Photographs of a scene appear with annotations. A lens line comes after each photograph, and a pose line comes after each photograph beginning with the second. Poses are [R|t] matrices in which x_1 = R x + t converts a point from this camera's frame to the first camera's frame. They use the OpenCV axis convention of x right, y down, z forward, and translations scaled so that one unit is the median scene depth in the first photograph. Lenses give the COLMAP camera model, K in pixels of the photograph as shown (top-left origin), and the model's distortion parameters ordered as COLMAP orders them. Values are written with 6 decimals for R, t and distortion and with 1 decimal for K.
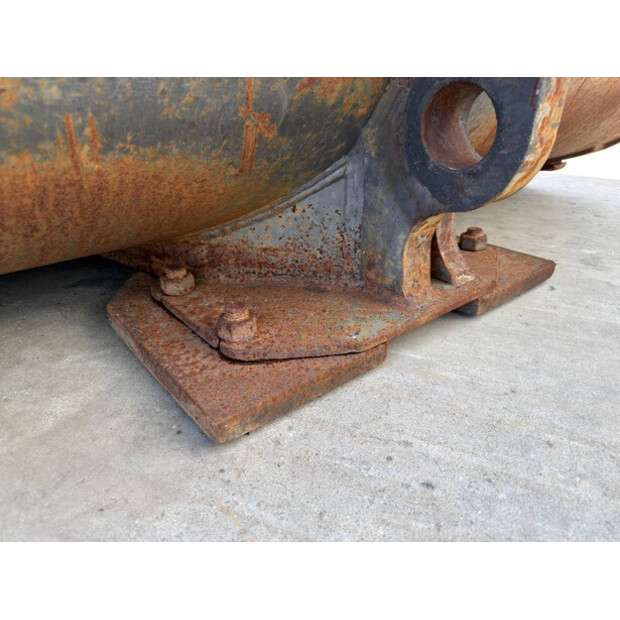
lens RADIAL K [[459.0, 0, 303.6], [0, 459.0, 314.6], [0, 0, 1]] dist [0.045533, -0.058056]
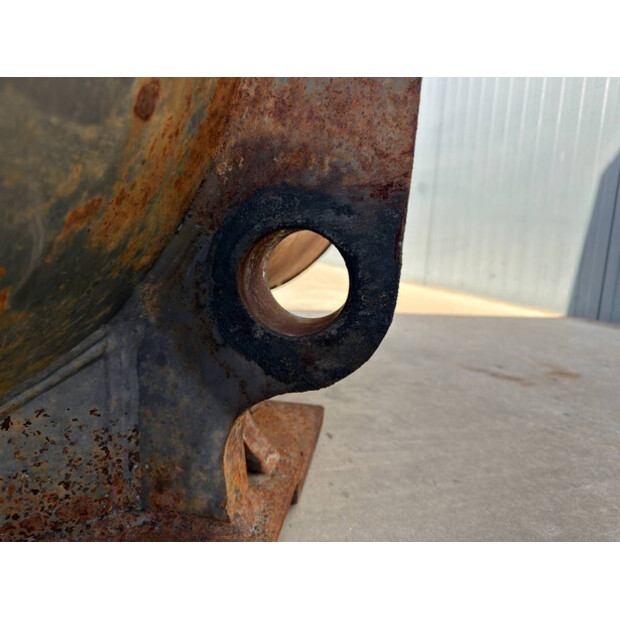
lens RADIAL K [[459.0, 0, 303.6], [0, 459.0, 314.6], [0, 0, 1]] dist [0.045533, -0.058056]
pose [[0.749540, -0.073643, 0.657850, -0.111693], [0.250123, 0.951626, -0.178455, -0.175761], [-0.612885, 0.298303, 0.731701, 0.371815]]
